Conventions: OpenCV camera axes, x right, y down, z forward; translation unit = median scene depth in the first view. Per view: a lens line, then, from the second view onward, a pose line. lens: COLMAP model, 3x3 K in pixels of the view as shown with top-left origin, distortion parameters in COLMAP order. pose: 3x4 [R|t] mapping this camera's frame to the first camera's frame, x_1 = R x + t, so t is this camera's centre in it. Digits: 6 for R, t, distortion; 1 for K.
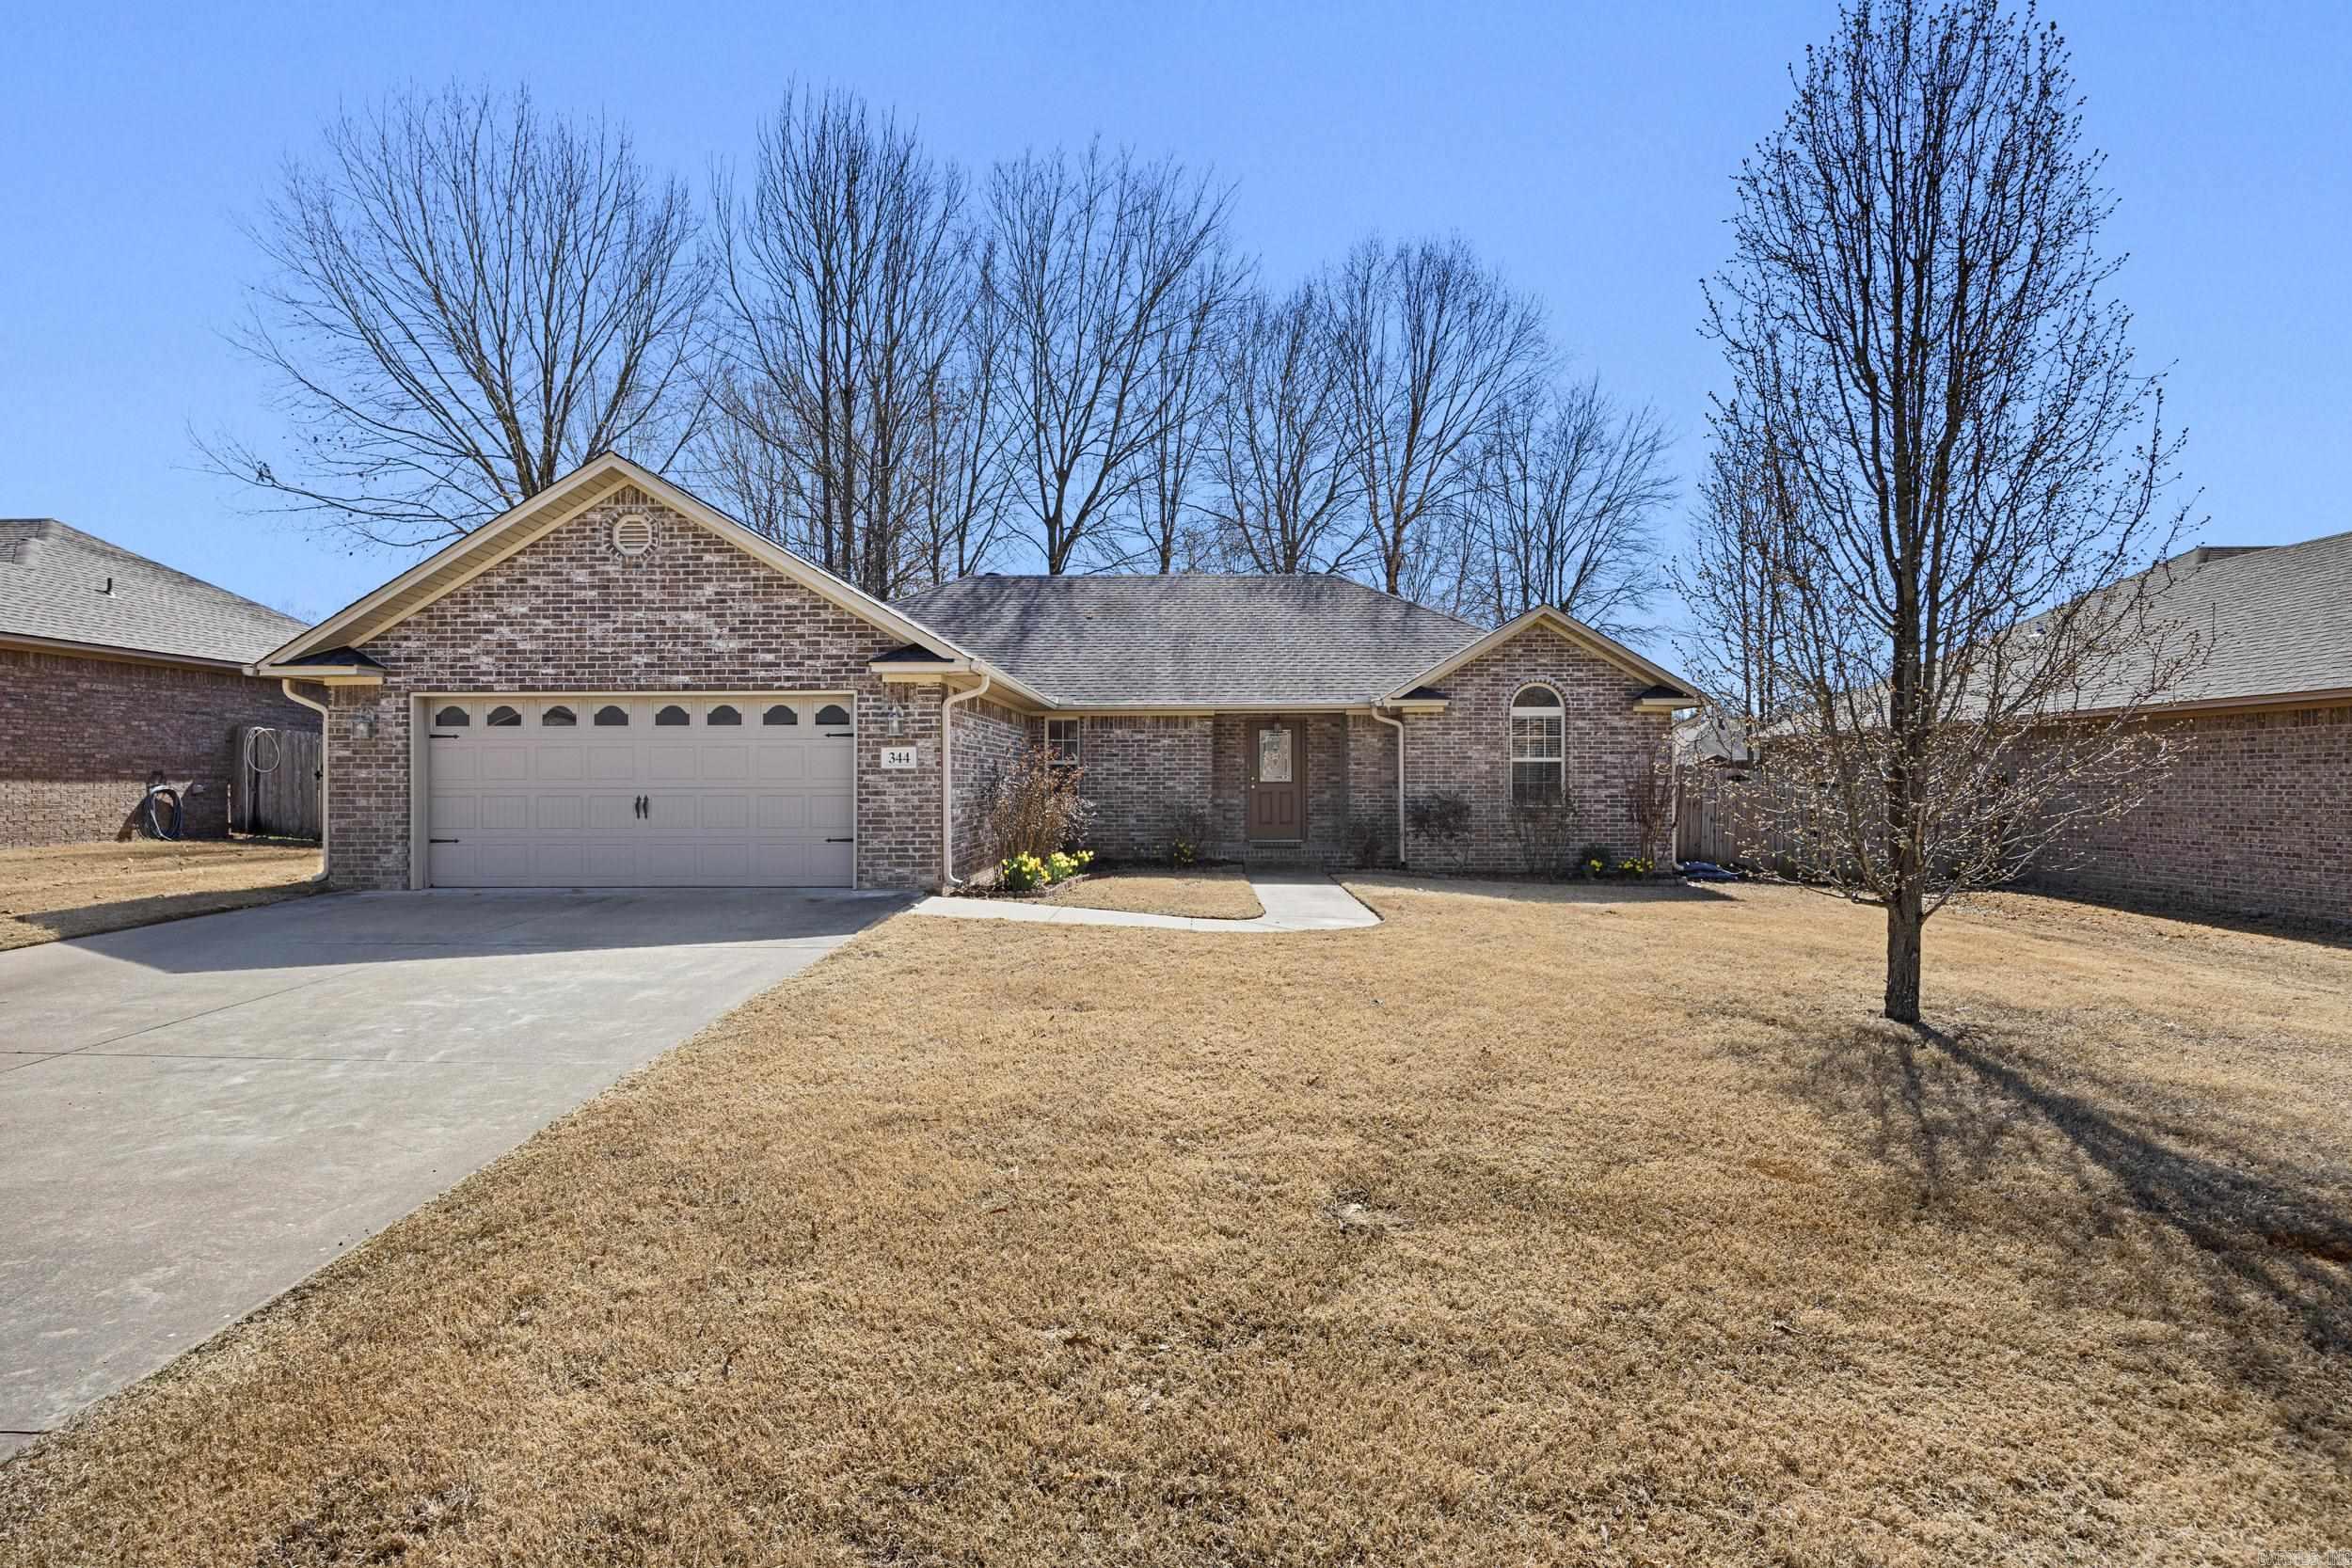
lens RADIAL K [[1120.4, 0, 1176.7], [0, 1120.4, 784.9], [0, 0, 1]] dist [-0.012486, 0.000167]
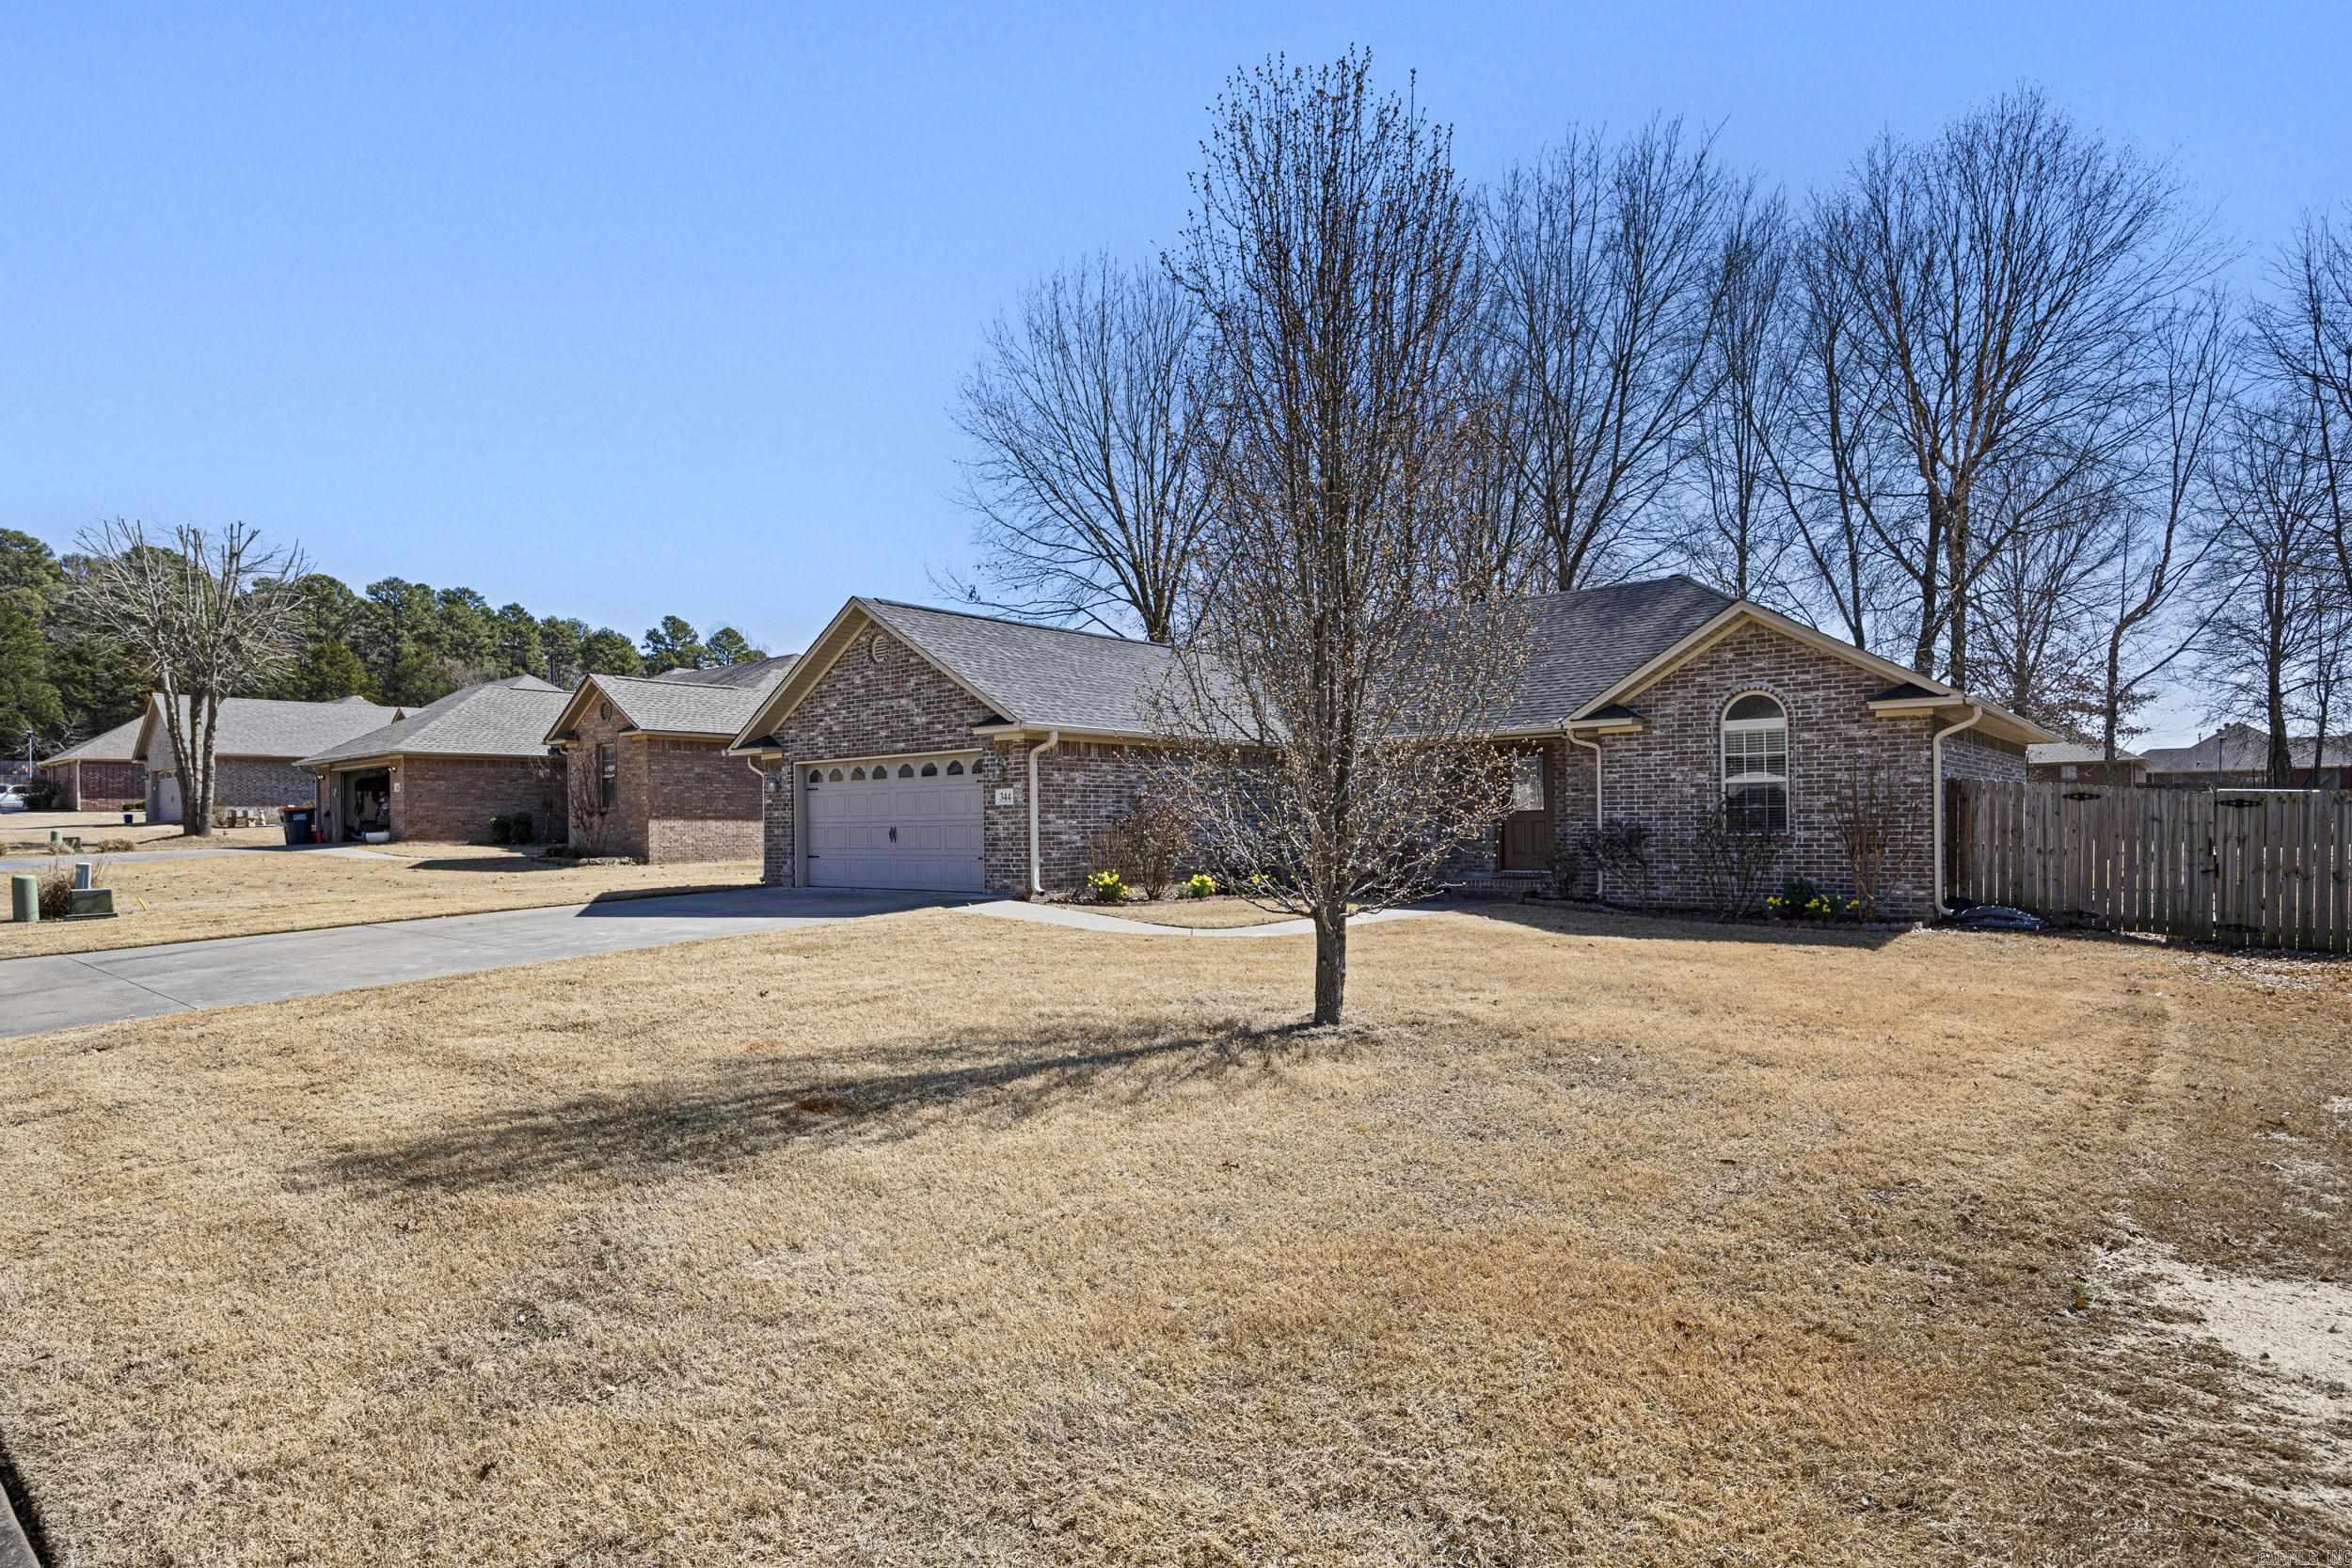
lens RADIAL K [[1207.7, 0, 1183.5], [0, 1207.7, 797.4], [0, 0, 1]] dist [-0.002756, -0.000201]
pose [[0.784900, -0.020984, -0.619267, 0.731082], [0.009666, 0.999719, -0.021624, 0.008714], [0.619547, 0.010987, 0.784882, 0.001257]]
